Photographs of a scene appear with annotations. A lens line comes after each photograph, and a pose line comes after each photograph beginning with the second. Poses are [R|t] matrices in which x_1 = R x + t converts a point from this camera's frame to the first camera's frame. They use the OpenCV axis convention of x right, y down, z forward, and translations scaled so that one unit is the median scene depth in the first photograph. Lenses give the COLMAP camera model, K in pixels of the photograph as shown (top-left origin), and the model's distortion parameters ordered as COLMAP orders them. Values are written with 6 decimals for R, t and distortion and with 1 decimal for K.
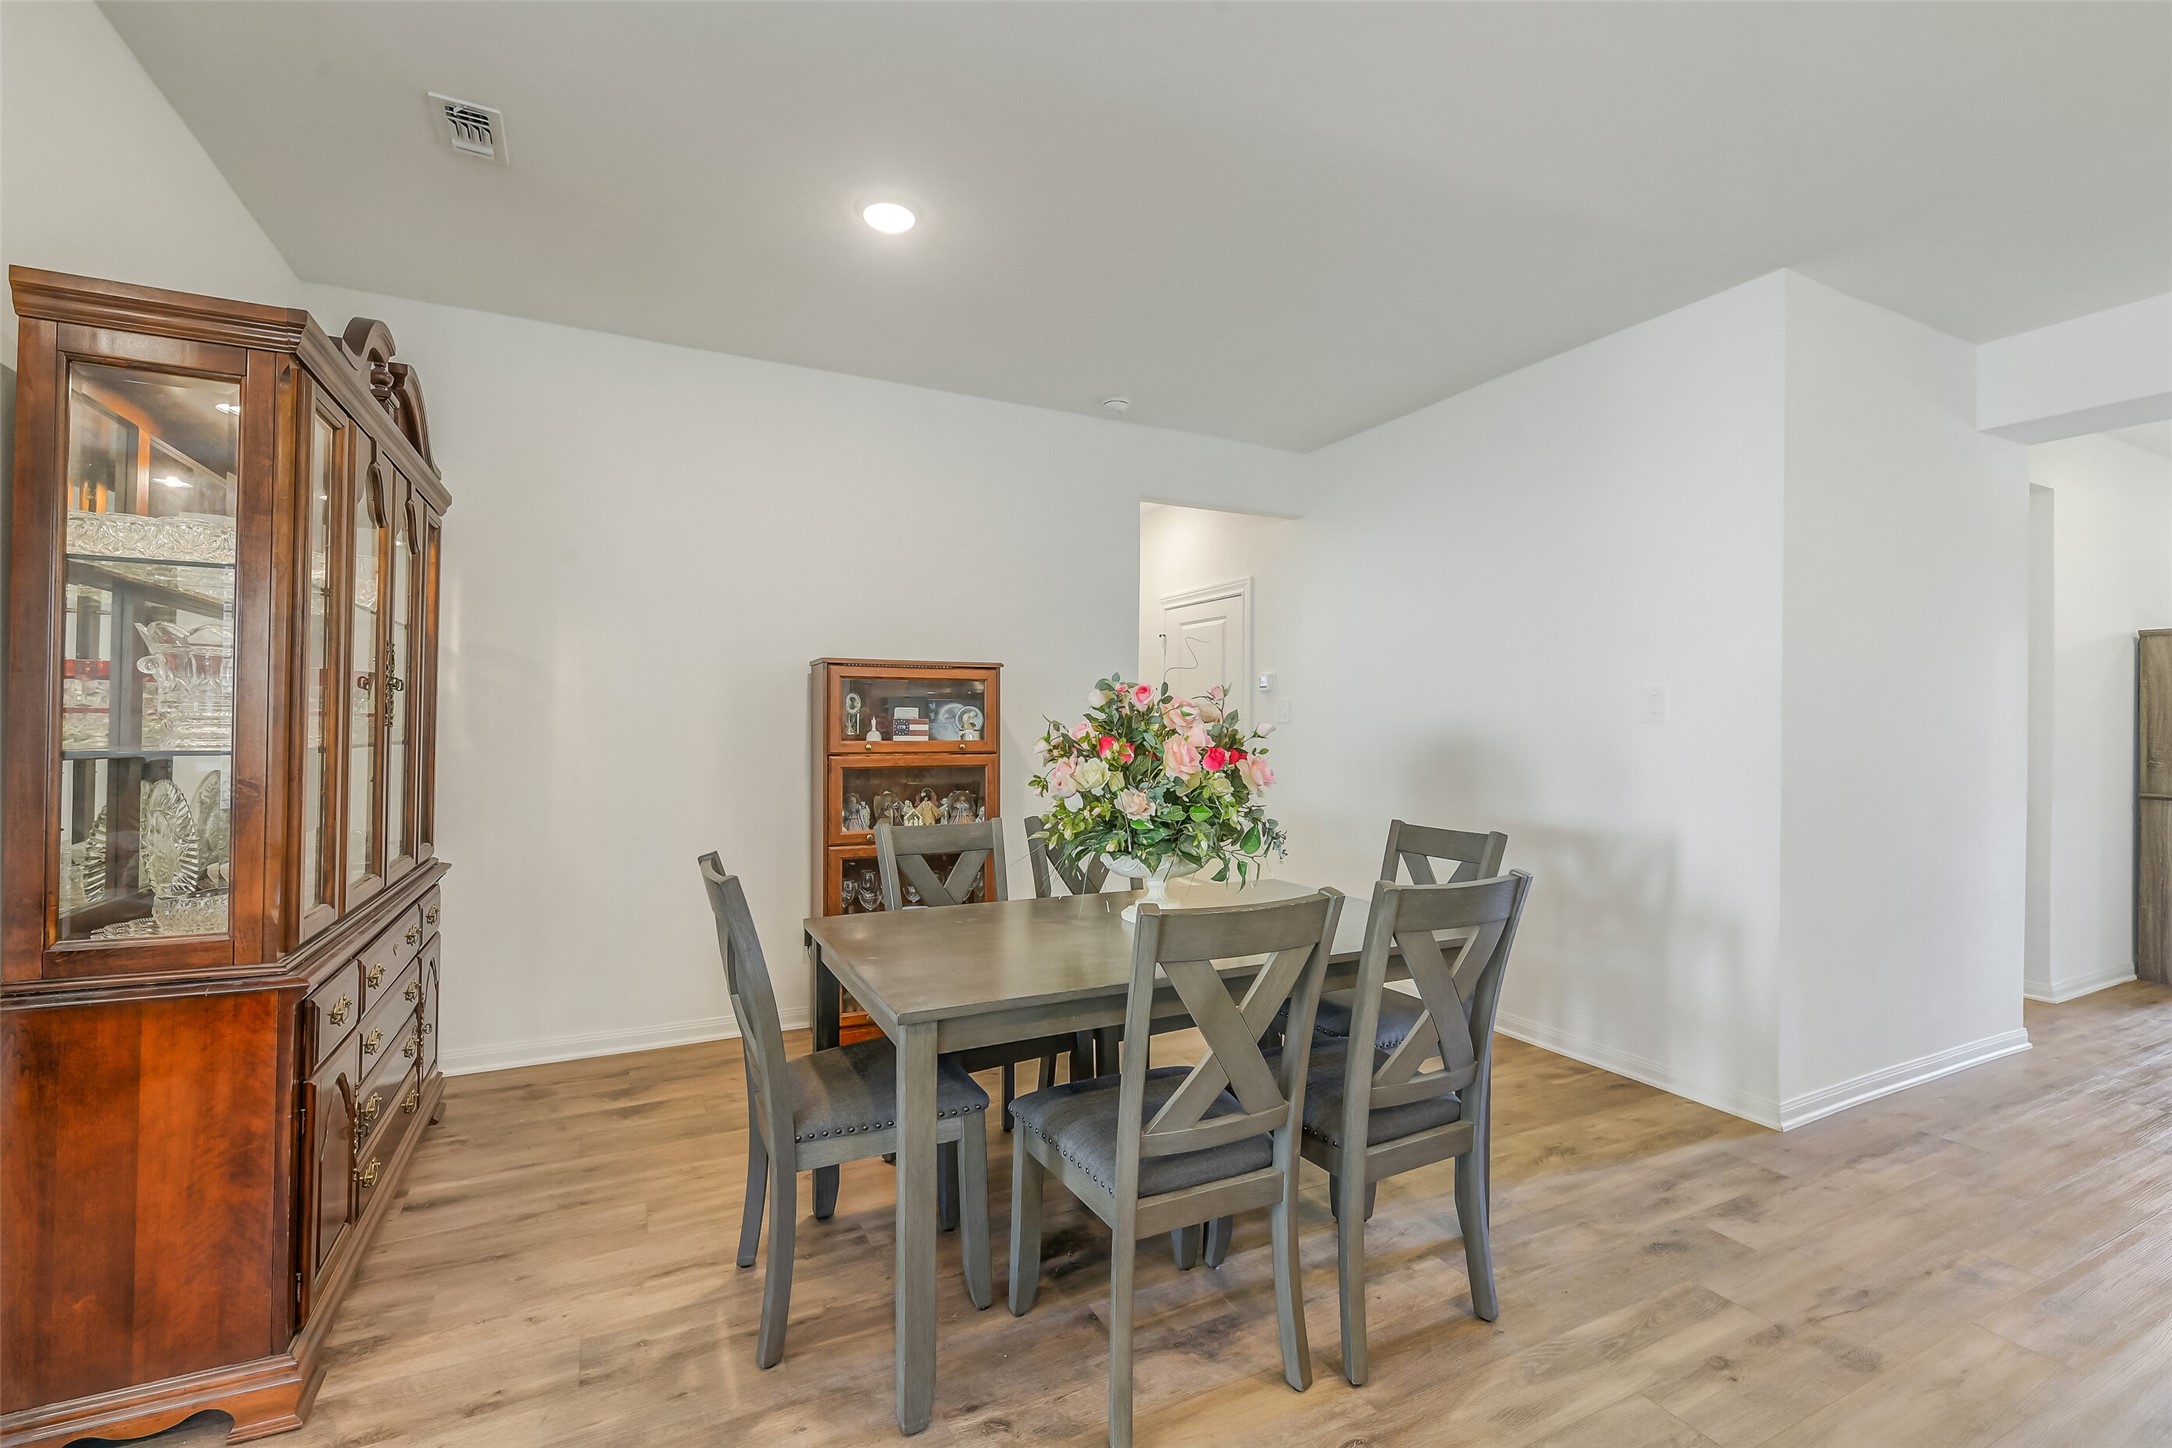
lens RADIAL K [[939.3, 0, 1114.5], [0, 939.3, 719.6], [0, 0, 1]] dist [0.016767, 0.000045]
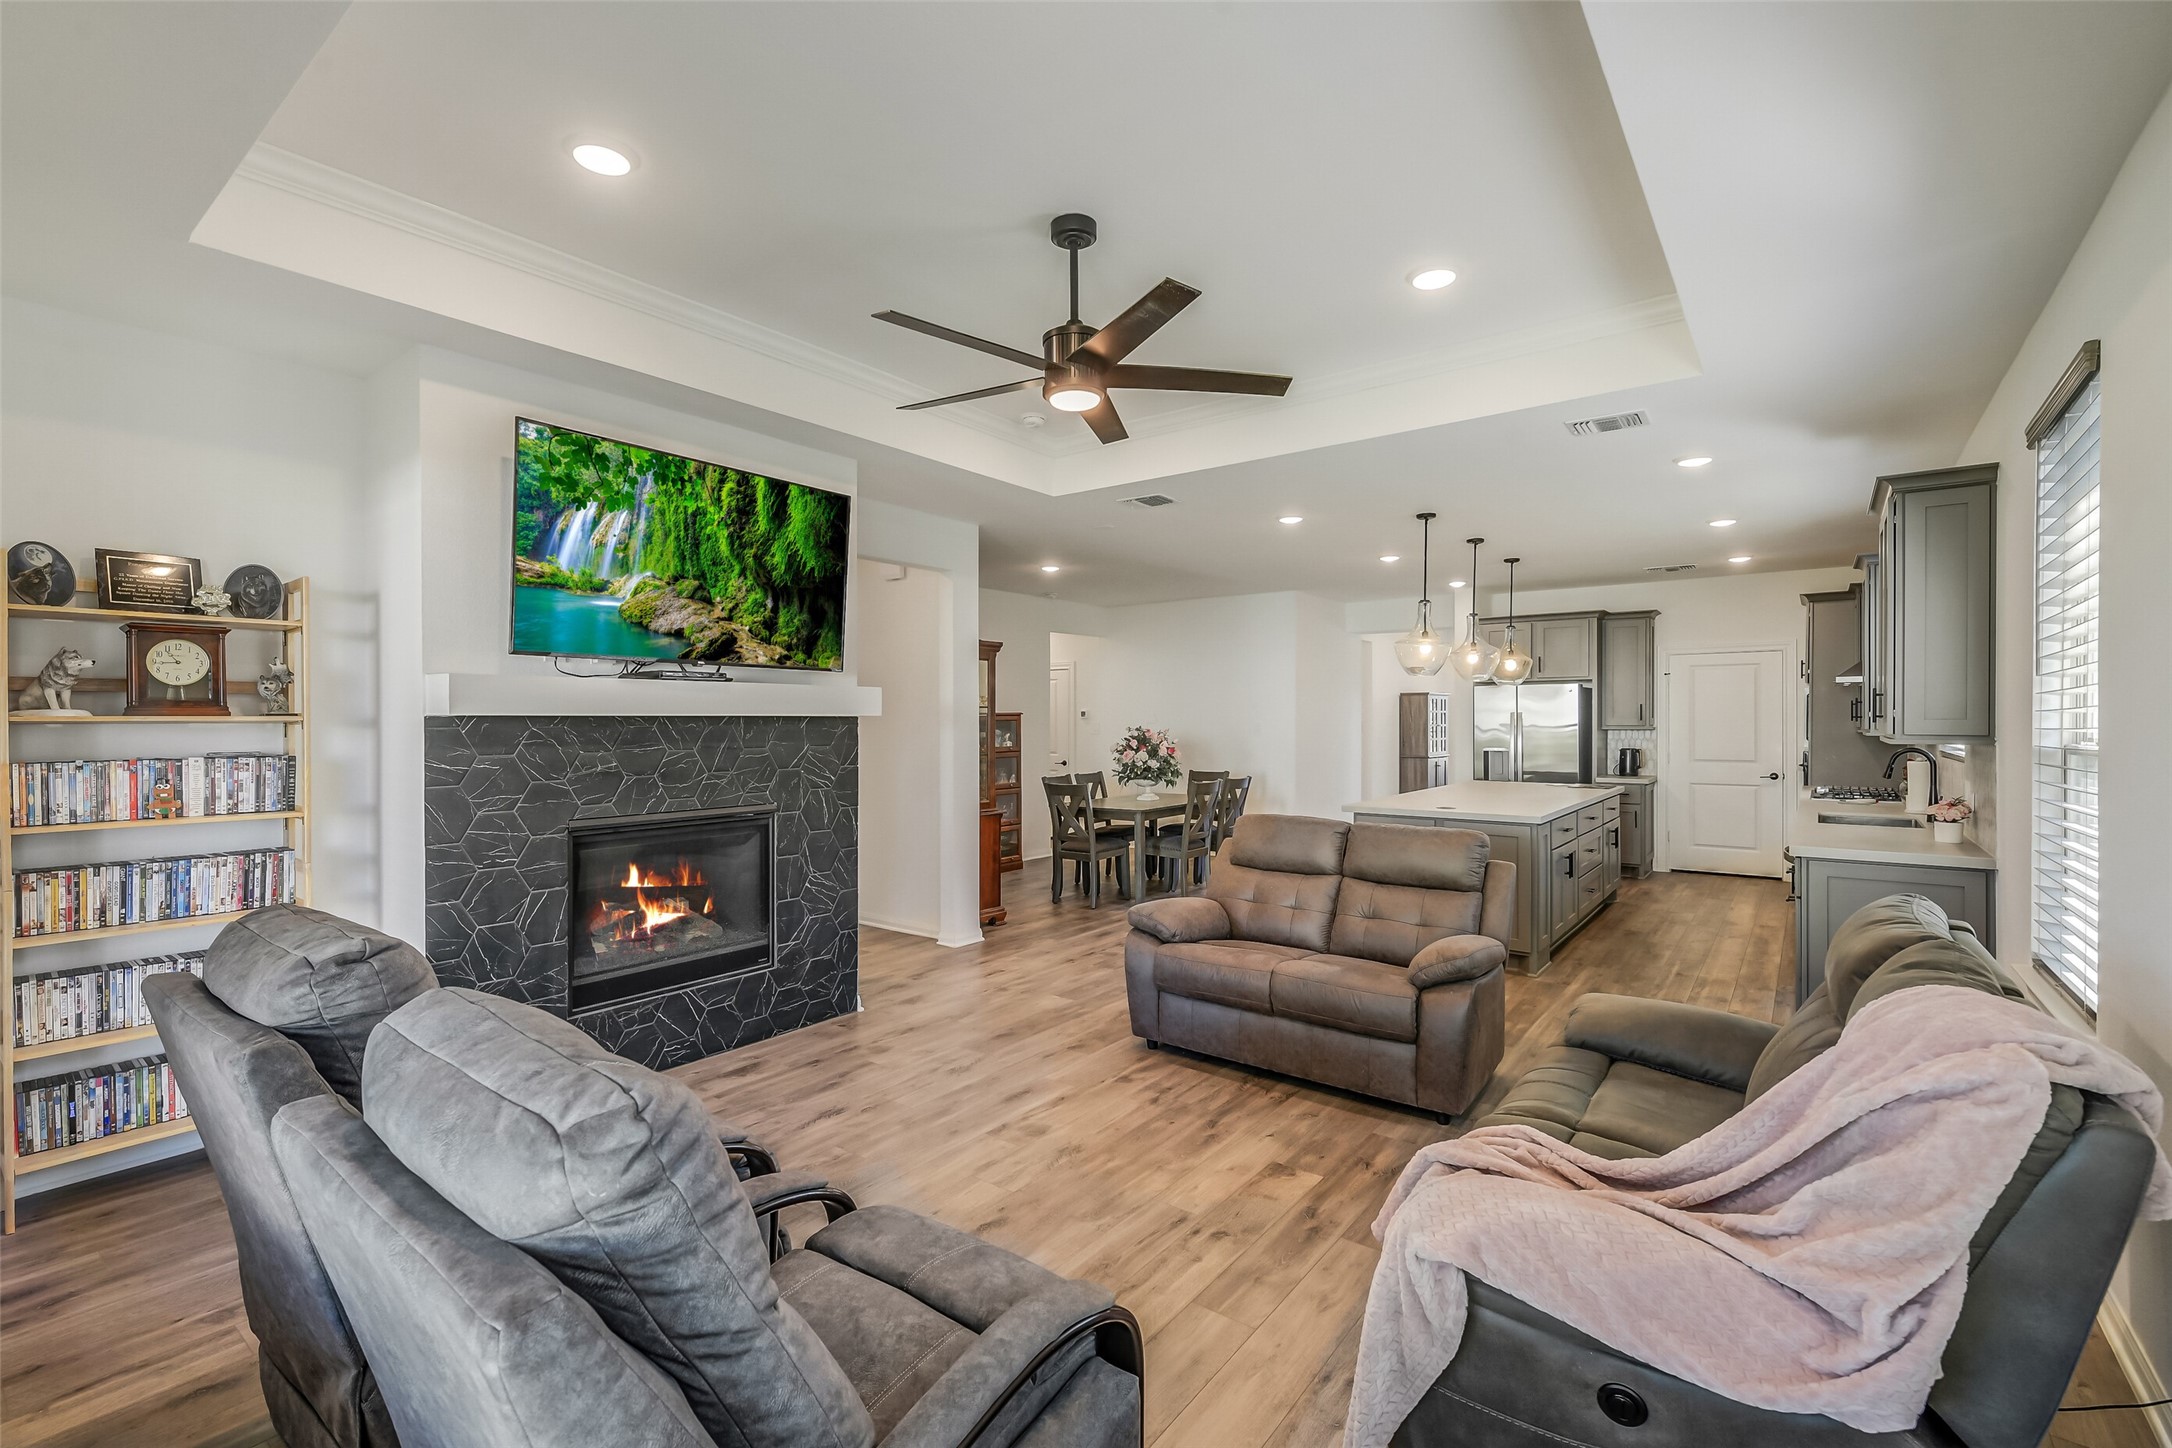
lens RADIAL K [[941.8, 0, 1097.3], [0, 941.8, 722.4], [0, 0, 1]] dist [-0.006448, -0.000263]
pose [[0.903779, -0.013132, 0.427797, -1.568326], [0.009507, 0.999899, 0.010610, -0.097567], [-0.427893, -0.005522, 0.903813, -1.958821]]
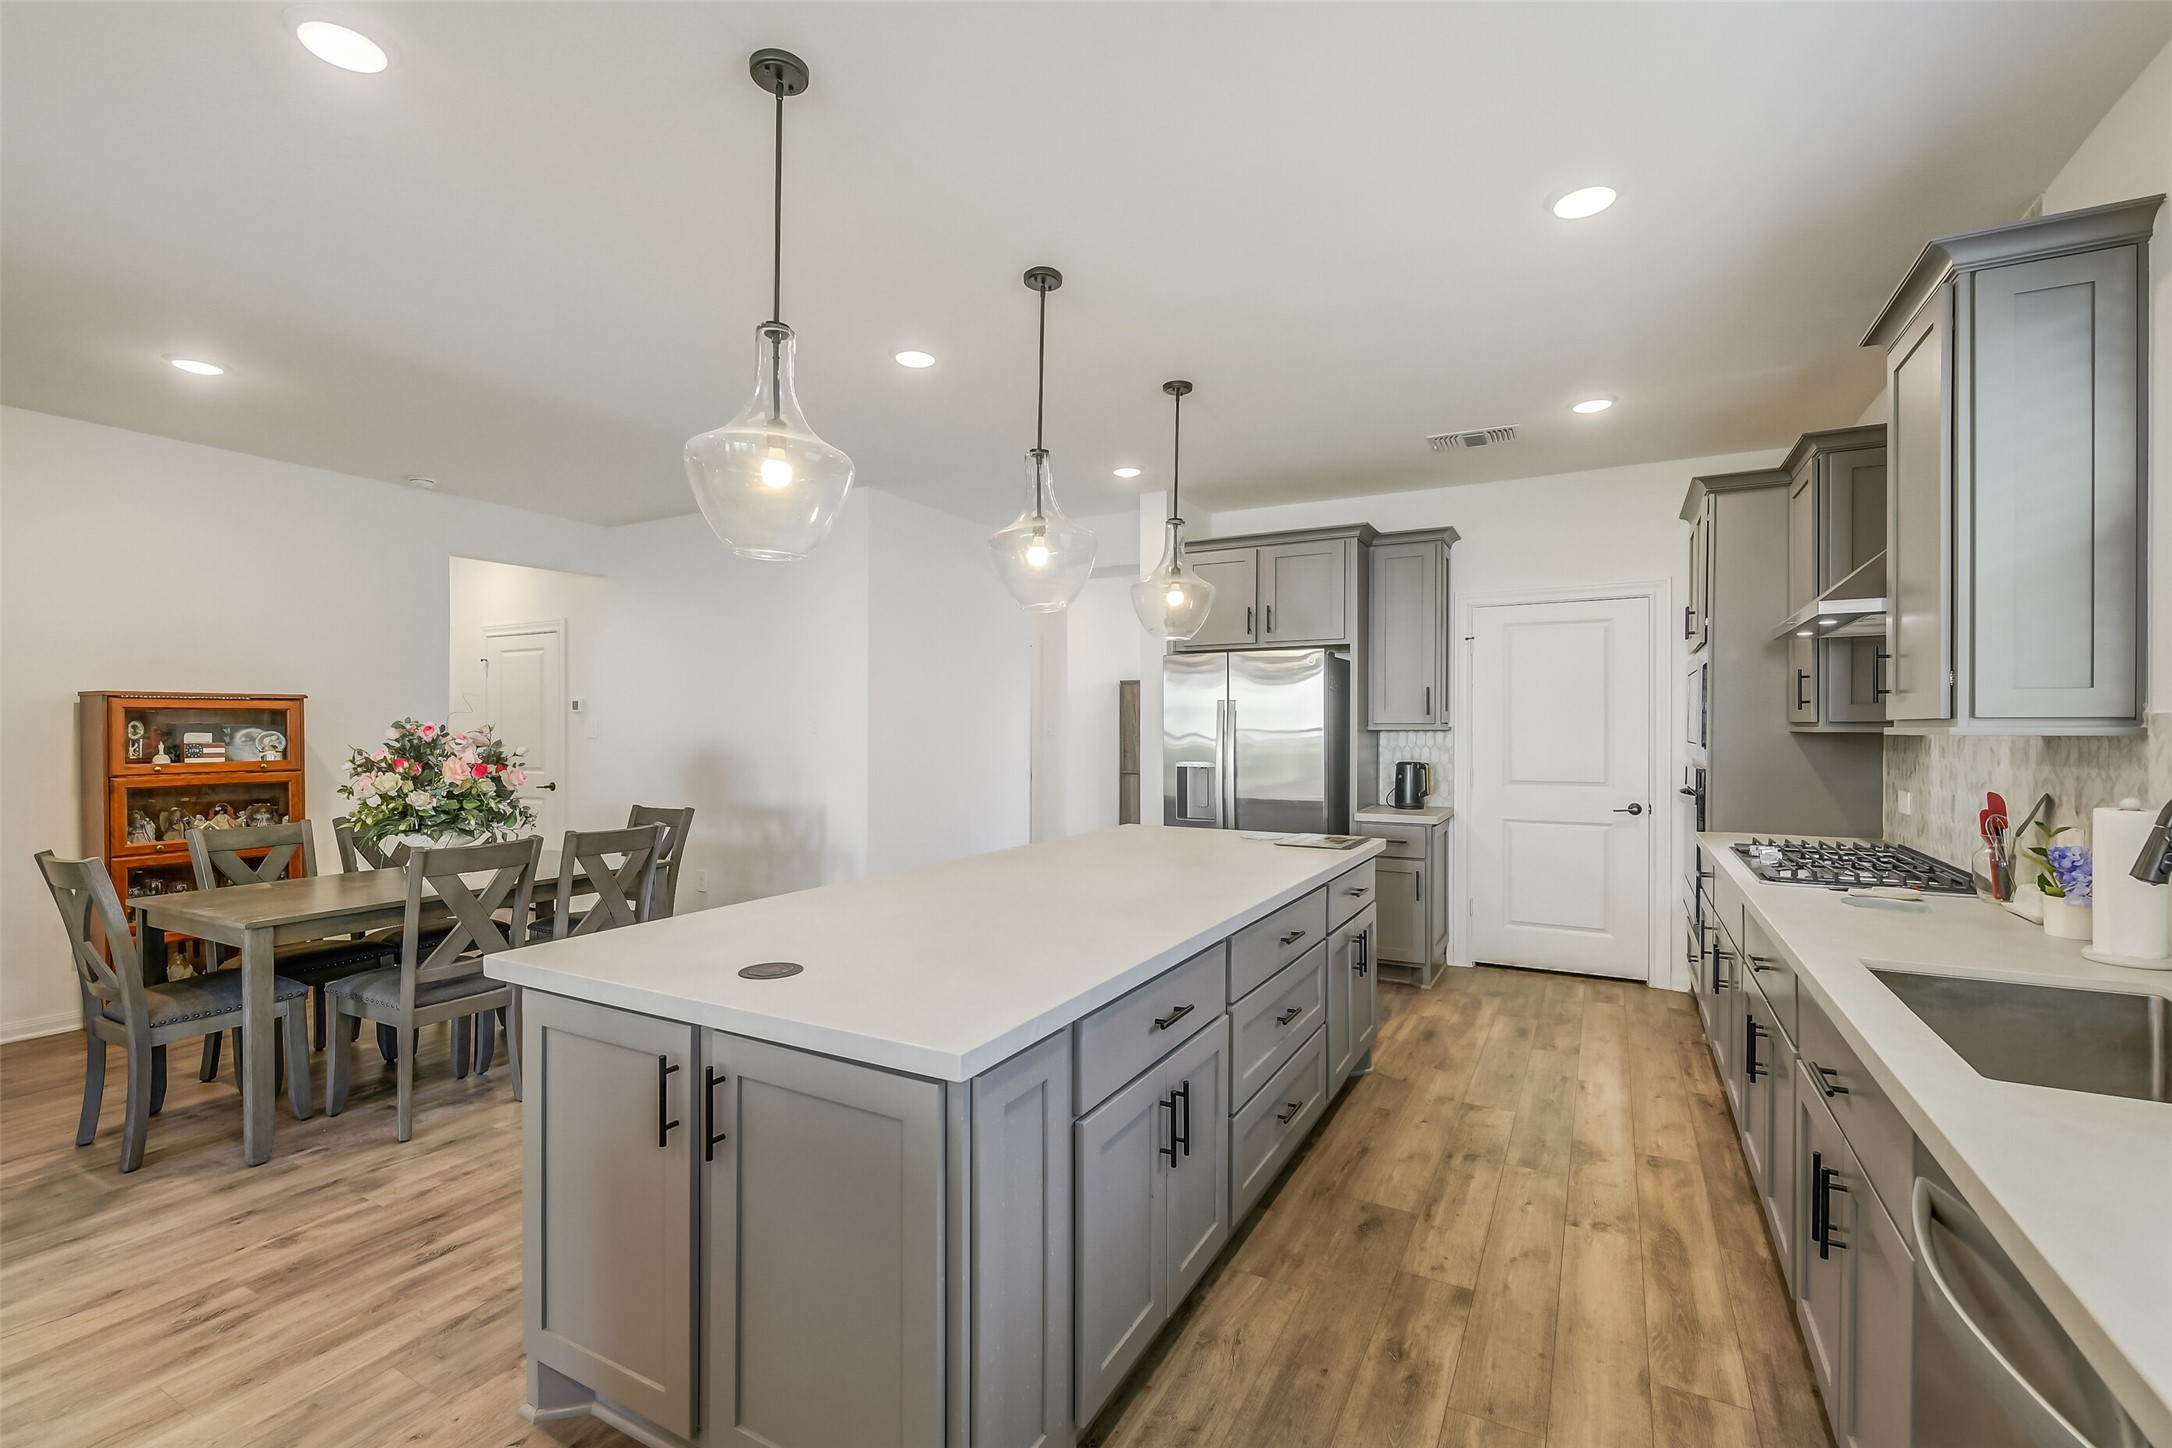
lens RADIAL K [[941.8, 0, 1097.3], [0, 941.8, 722.4], [0, 0, 1]] dist [-0.006448, -0.000263]
pose [[0.827942, -0.006491, 0.560776, 0.074765], [0.005430, 0.999979, 0.003559, -0.039905], [-0.560787, 0.000098, 0.827960, -0.919129]]
